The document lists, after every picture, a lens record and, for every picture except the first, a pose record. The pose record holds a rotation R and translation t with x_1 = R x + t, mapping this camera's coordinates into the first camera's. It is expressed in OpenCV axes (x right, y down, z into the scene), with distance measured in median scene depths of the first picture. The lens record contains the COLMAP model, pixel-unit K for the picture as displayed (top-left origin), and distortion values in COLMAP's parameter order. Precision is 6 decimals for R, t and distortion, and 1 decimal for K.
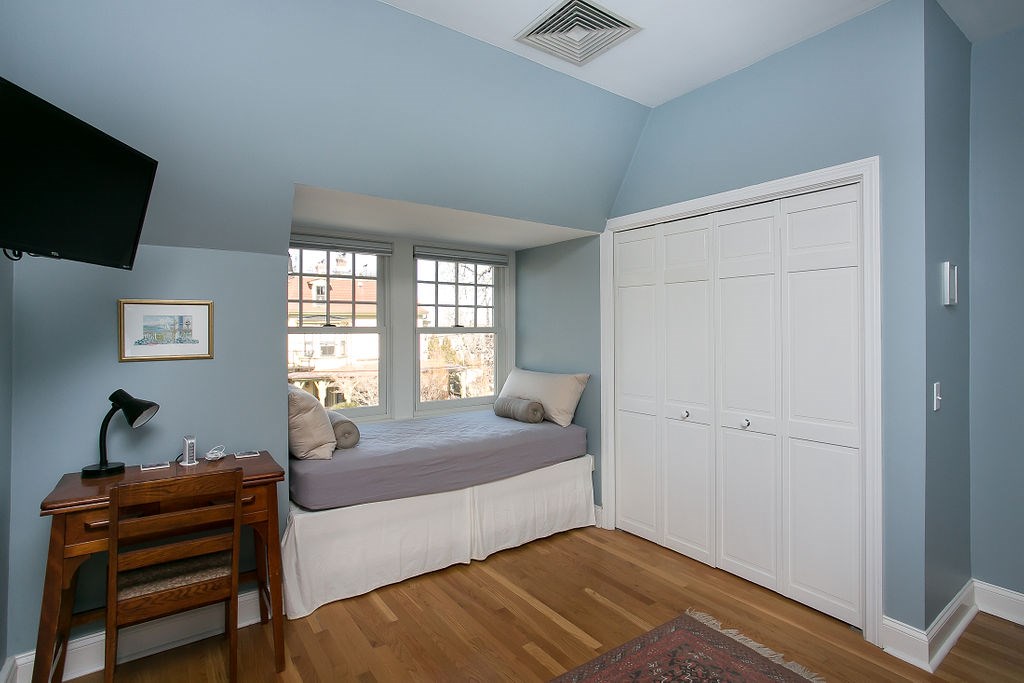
lens RADIAL K [[515.1, 0, 513.3], [0, 515.1, 330.1], [0, 0, 1]] dist [-0.001034, -0.000116]
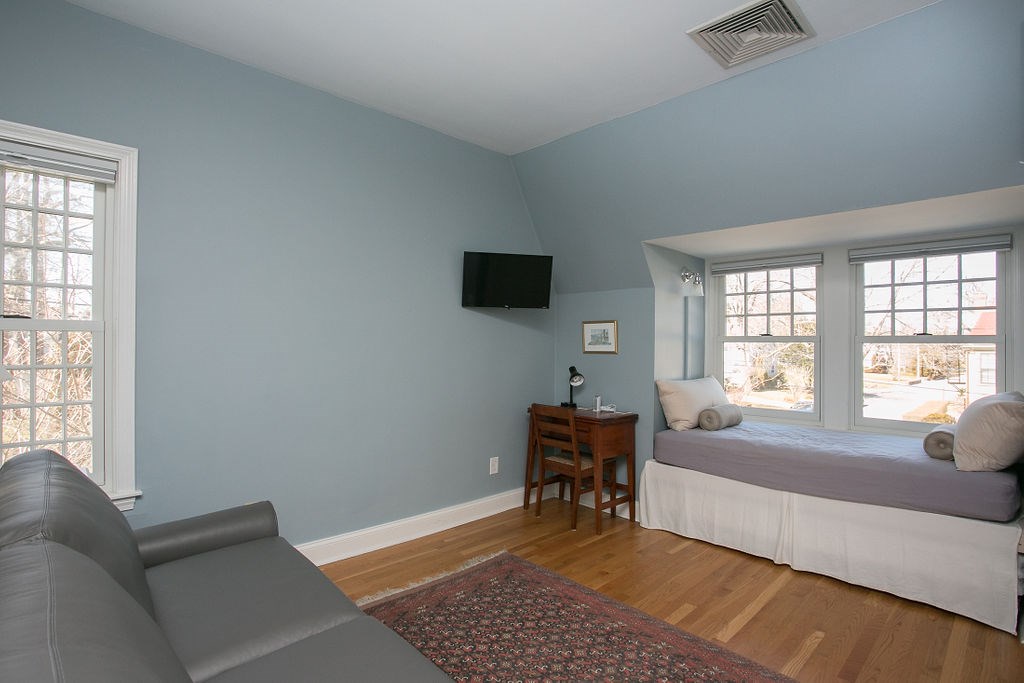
lens RADIAL K [[509.7, 0, 509.7], [0, 509.7, 344.1], [0, 0, 1]] dist [-0.051709, 0.031606]
pose [[0.150418, 0.007491, -0.988594, 0.903761], [-0.009343, 0.999937, 0.006155, 0.013823], [0.988578, 0.008311, 0.150479, 0.349357]]
